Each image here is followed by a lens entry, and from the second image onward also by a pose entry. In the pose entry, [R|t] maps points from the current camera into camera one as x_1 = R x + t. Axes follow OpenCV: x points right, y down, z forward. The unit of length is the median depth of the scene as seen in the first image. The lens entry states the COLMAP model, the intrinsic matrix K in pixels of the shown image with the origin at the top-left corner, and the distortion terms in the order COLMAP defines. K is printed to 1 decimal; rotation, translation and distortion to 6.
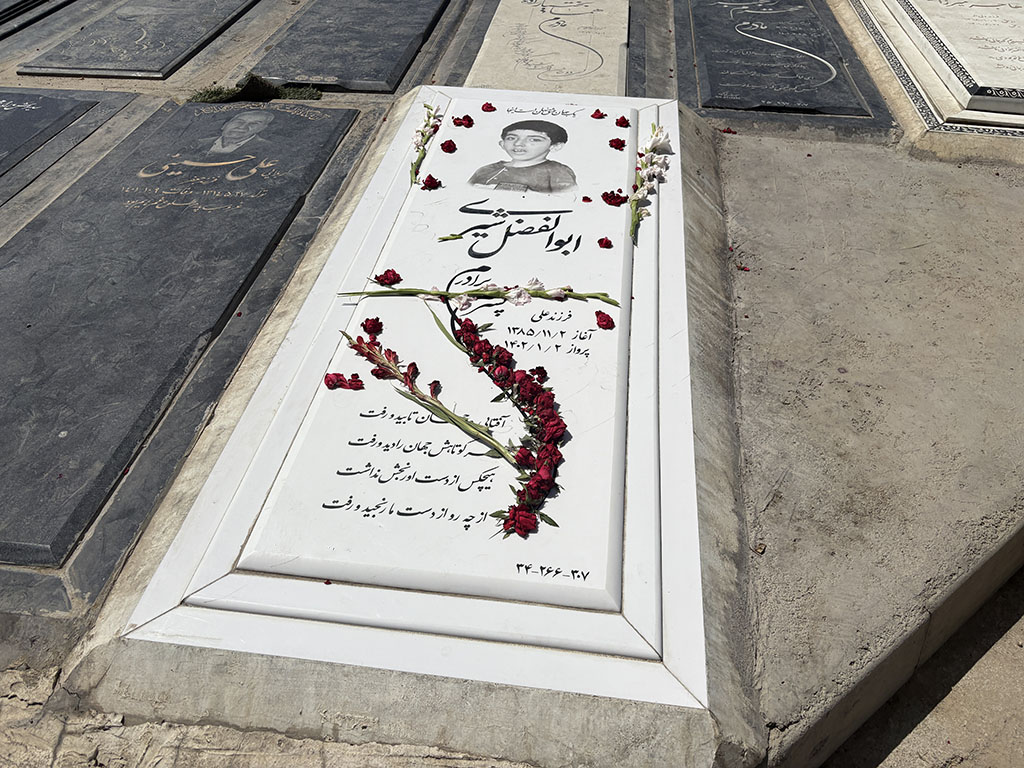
lens RADIAL K [[772.2, 0, 516.3], [0, 772.2, 384.2], [0, 0, 1]] dist [0.045085, -0.050070]
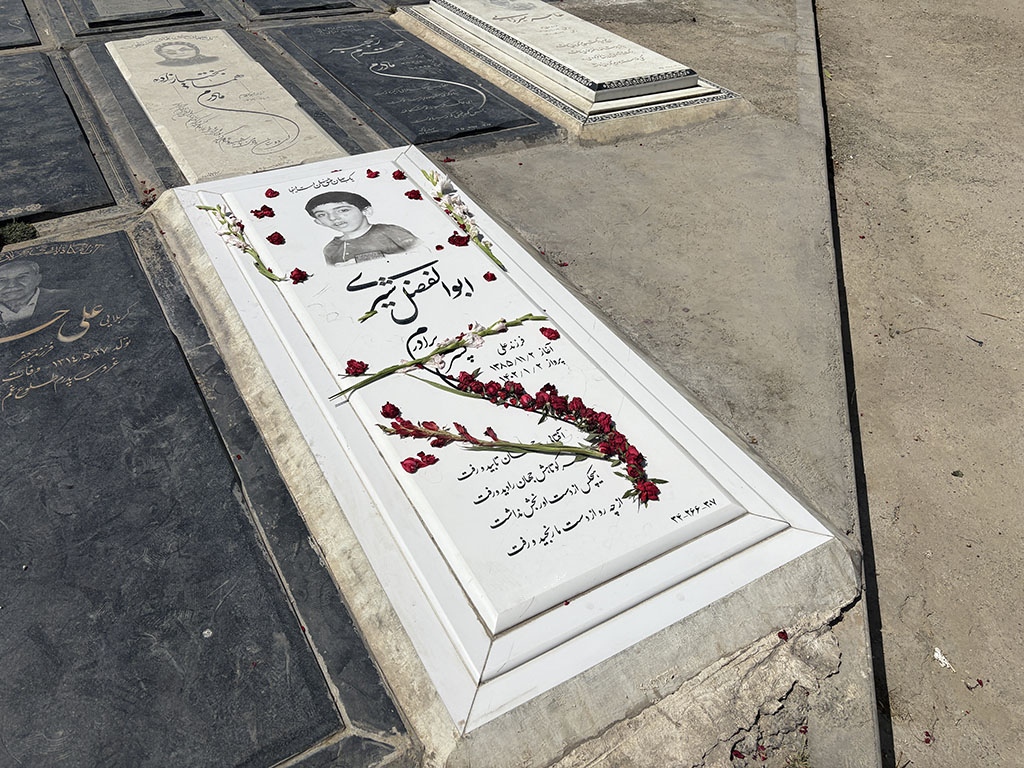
lens RADIAL K [[772.2, 0, 507.7], [0, 772.2, 385.0], [0, 0, 1]] dist [0.045085, -0.050070]
pose [[0.798758, -0.370447, 0.474083, -0.523003], [0.377935, 0.922039, 0.083714, -0.129035], [-0.468135, 0.112305, 0.876491, -0.024477]]
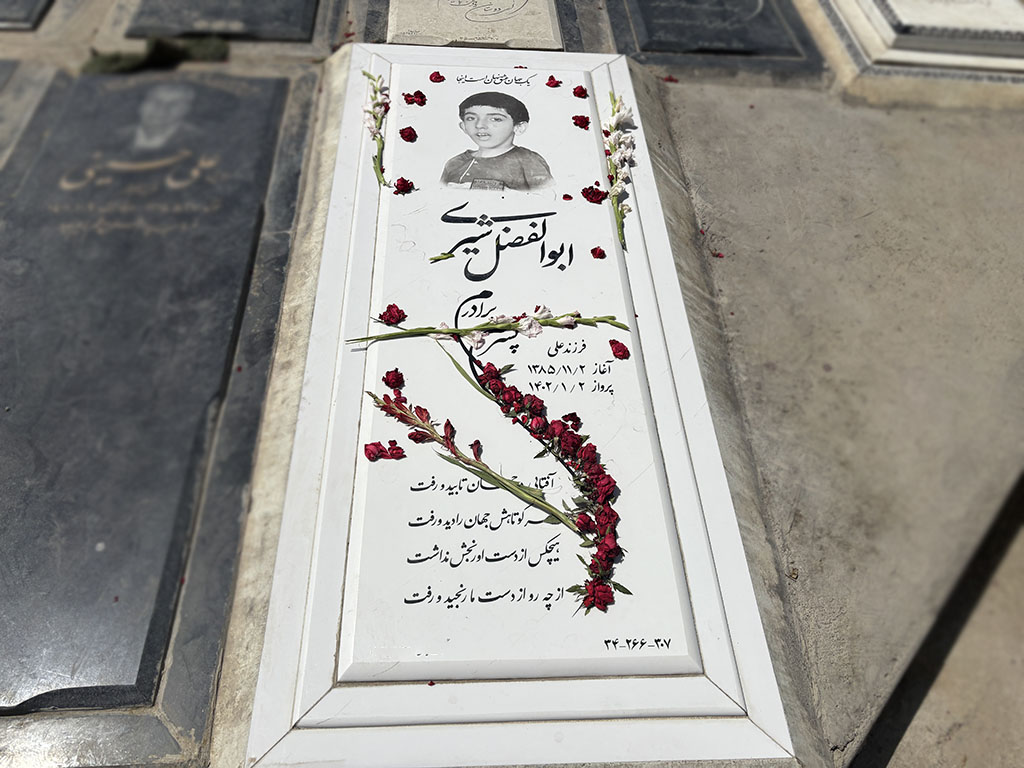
lens RADIAL K [[772.2, 0, 509.9], [0, 772.2, 378.5], [0, 0, 1]] dist [0.045085, -0.050070]
pose [[0.983970, -0.096719, 0.149825, -0.177282], [0.069787, 0.981986, 0.175592, -0.224878], [-0.164110, -0.162321, 0.972995, 0.022372]]
